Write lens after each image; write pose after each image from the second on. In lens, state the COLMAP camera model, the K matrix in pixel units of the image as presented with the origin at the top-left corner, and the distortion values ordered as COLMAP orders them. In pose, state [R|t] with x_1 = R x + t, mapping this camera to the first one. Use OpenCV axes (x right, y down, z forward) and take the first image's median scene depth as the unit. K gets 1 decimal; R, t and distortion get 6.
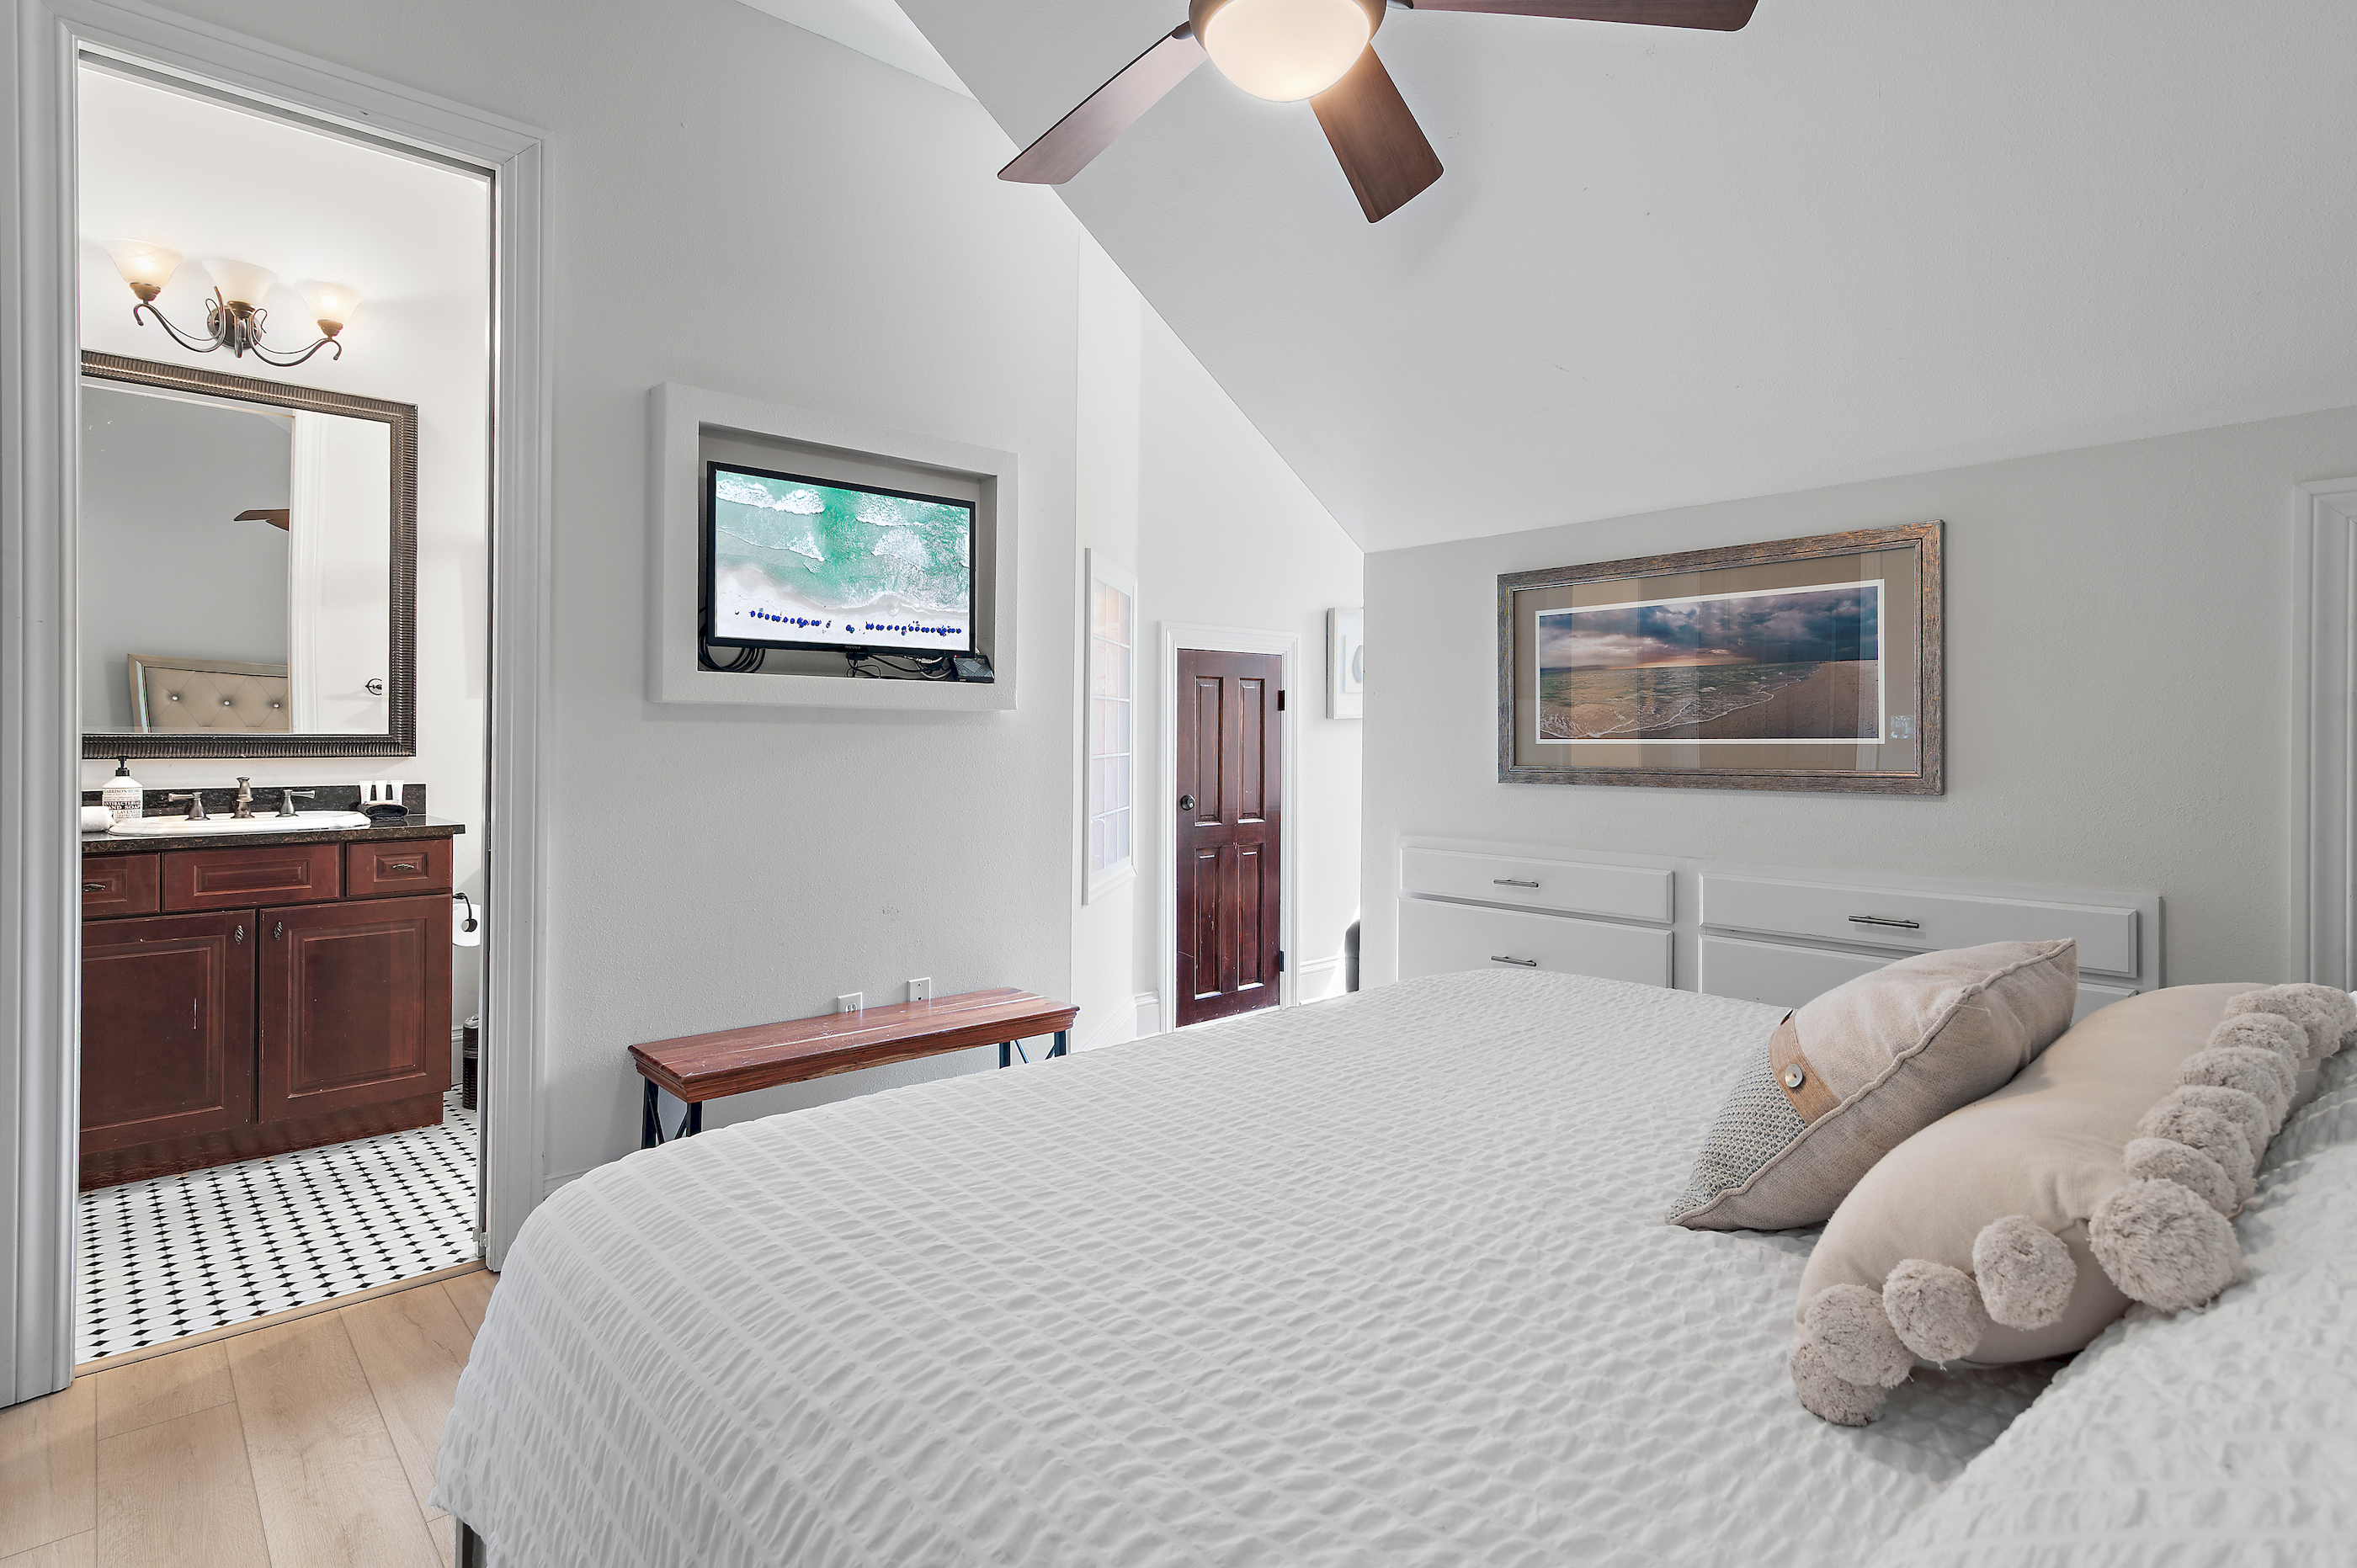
lens RADIAL K [[1199.3, 0, 1187.6], [0, 1199.3, 736.7], [0, 0, 1]] dist [0.018240, 0.000193]
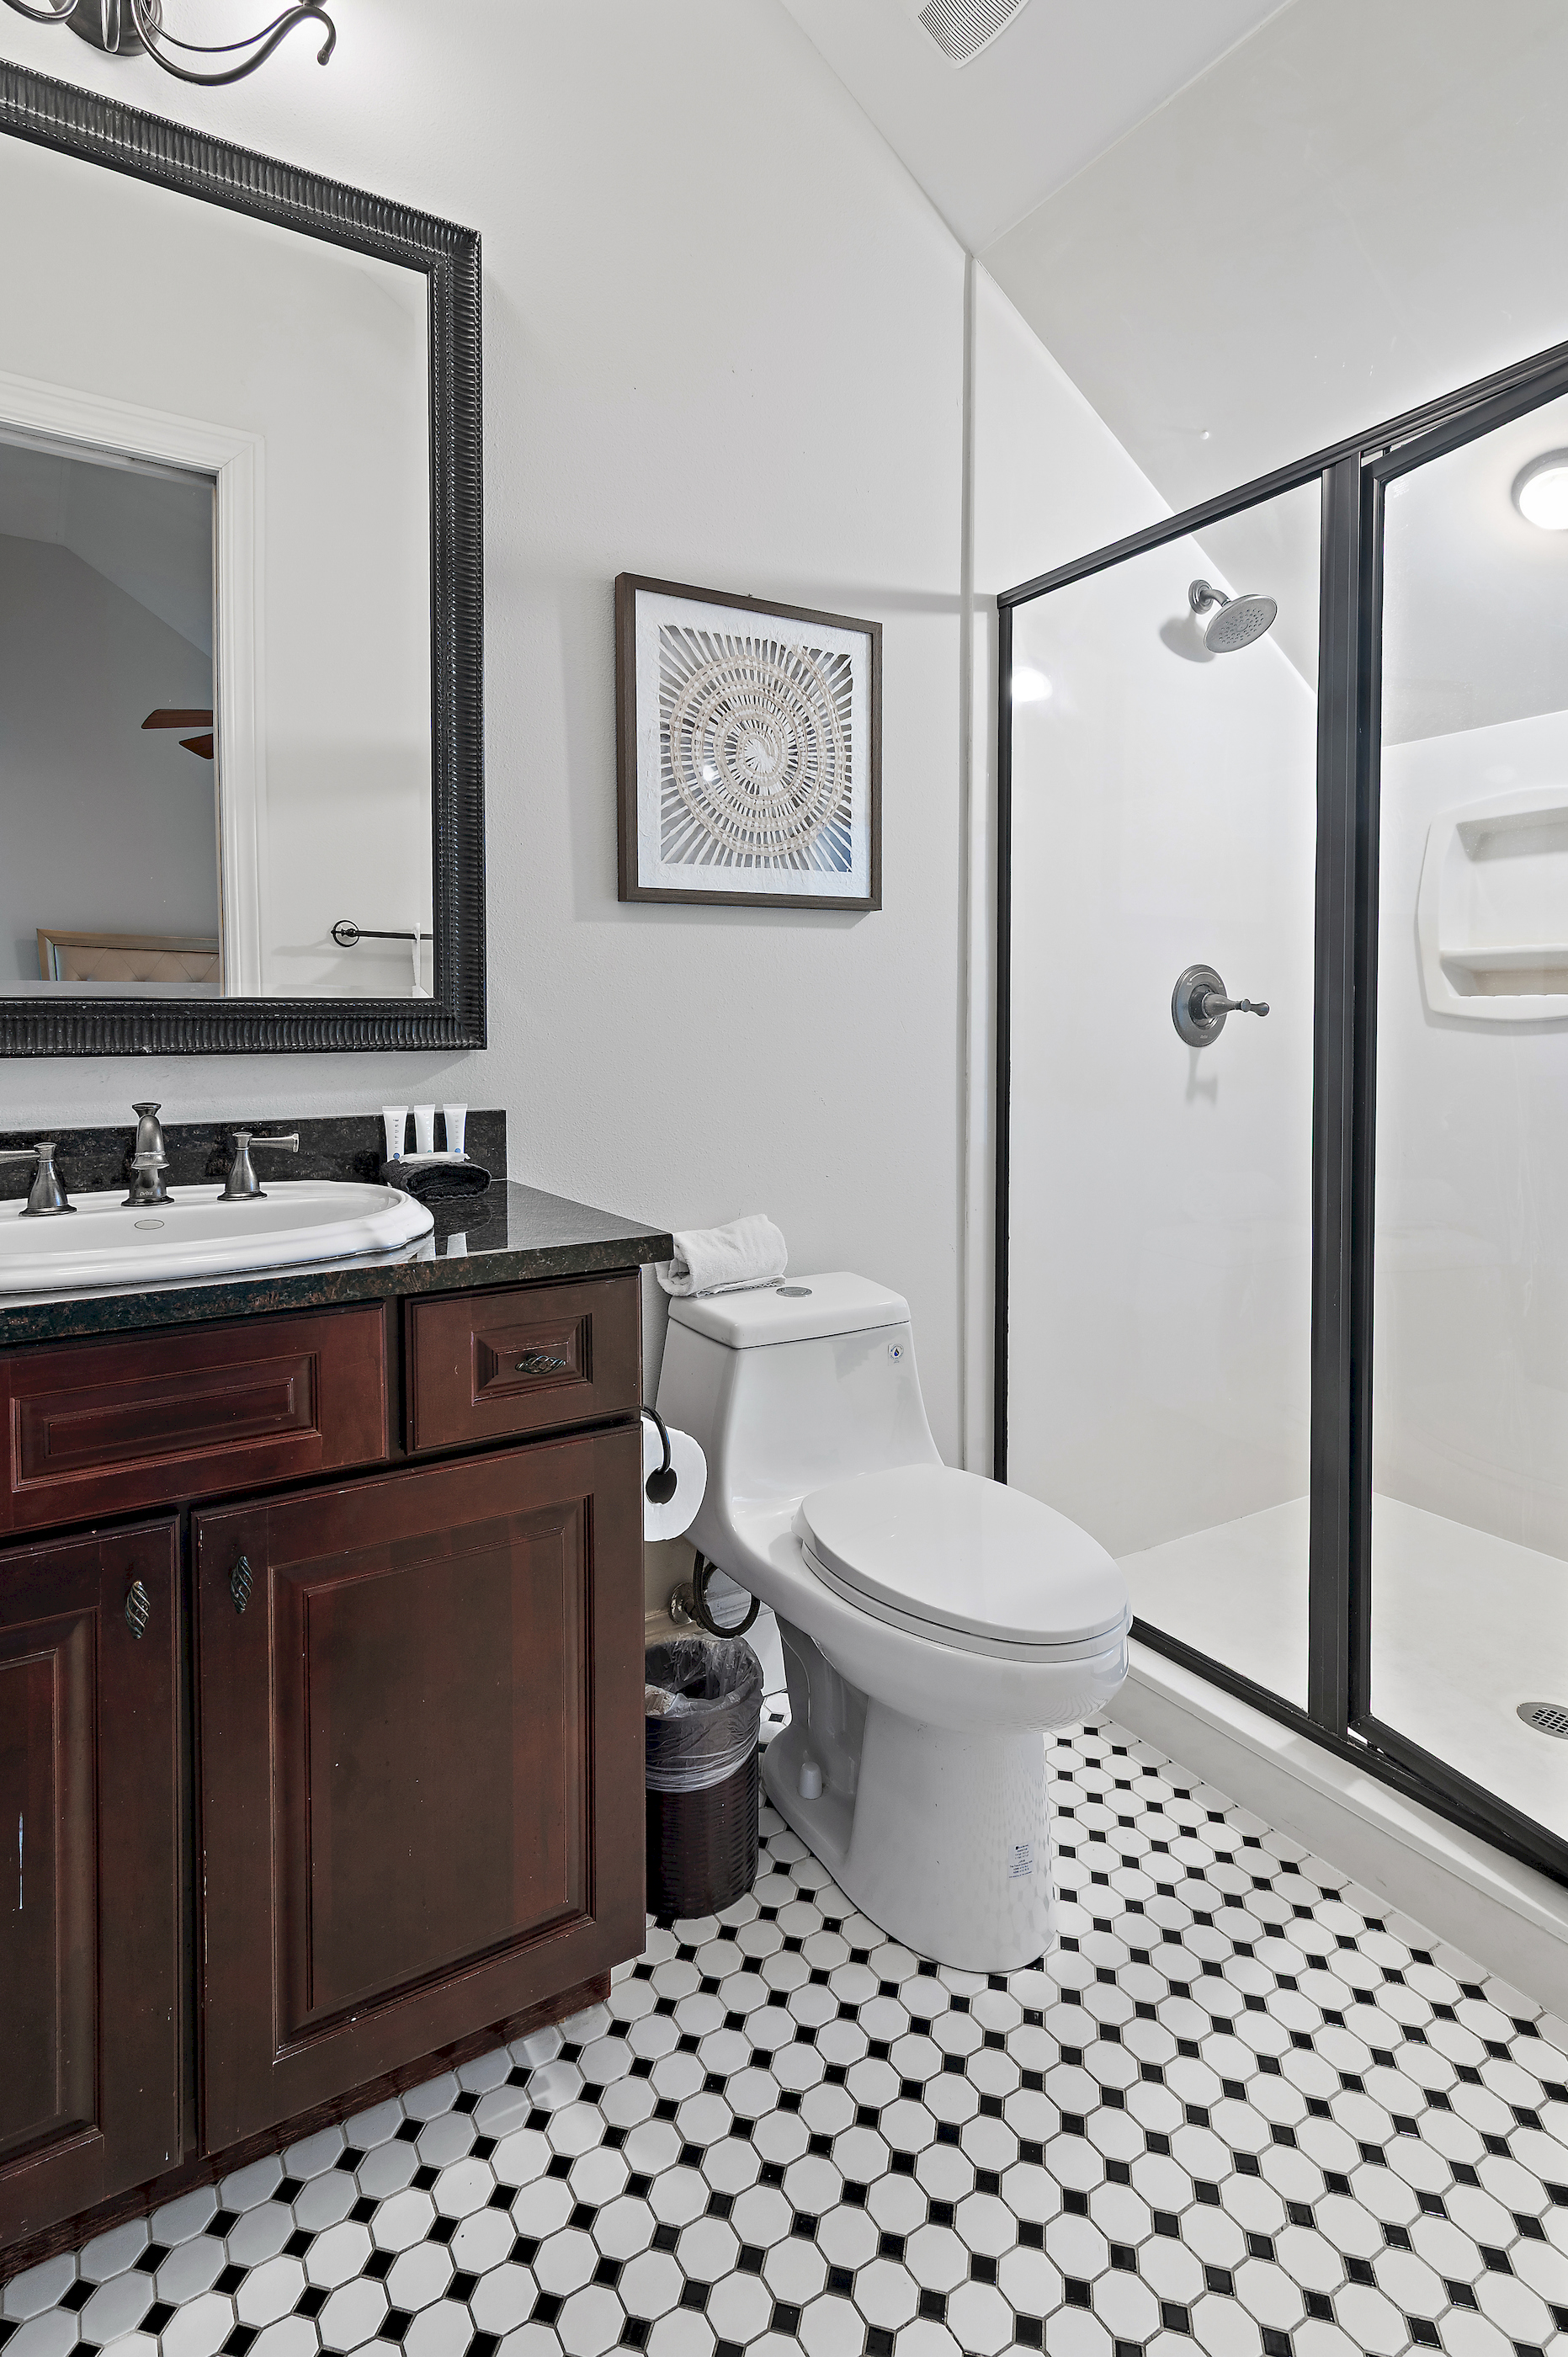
lens RADIAL K [[1199.3, 0, 704.4], [0, 1199.3, 1056.4], [0, 0, 1]] dist [0.018240, 0.000193]
pose [[0.971738, -0.003557, -0.236035, -0.198465], [0.007792, 0.999825, 0.017010, 0.005291], [0.235934, -0.018369, 0.971596, 0.257822]]
